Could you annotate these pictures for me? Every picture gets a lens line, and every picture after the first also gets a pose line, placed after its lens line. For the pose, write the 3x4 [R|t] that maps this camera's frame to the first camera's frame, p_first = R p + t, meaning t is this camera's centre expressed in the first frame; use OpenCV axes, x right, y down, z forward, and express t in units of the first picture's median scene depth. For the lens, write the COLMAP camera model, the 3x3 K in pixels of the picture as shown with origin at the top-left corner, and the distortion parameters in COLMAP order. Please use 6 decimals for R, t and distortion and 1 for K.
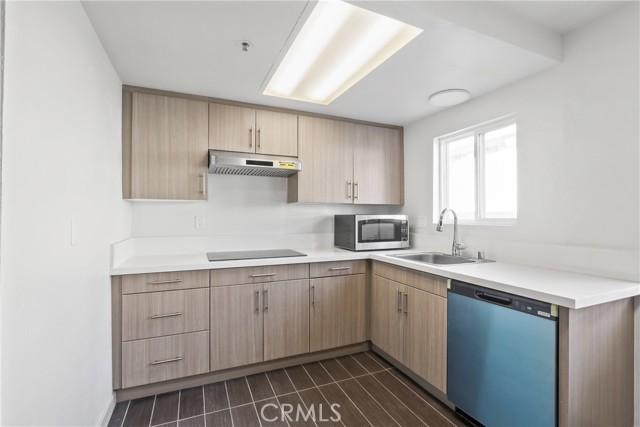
lens RADIAL K [[295.8, 0, 318.7], [0, 295.8, 213.5], [0, 0, 1]] dist [-0.012739, 0.003439]
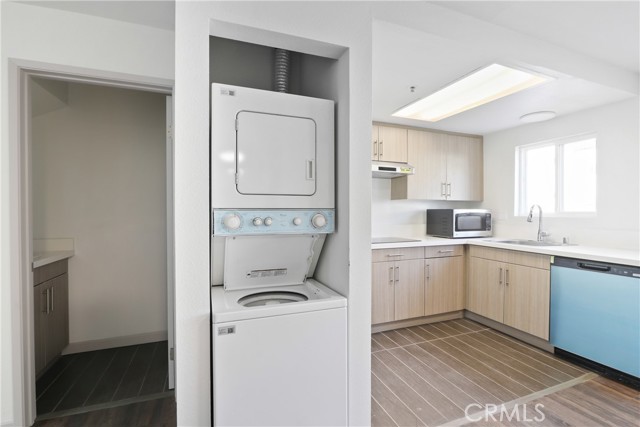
lens RADIAL K [[295.8, 0, 321.8], [0, 295.8, 213.0], [0, 0, 1]] dist [-0.012739, 0.003439]
pose [[0.999460, 0.000608, -0.032854, -0.429107], [-0.000127, 0.999893, 0.014619, 0.002839], [0.032860, -0.014607, 0.999353, -0.289771]]
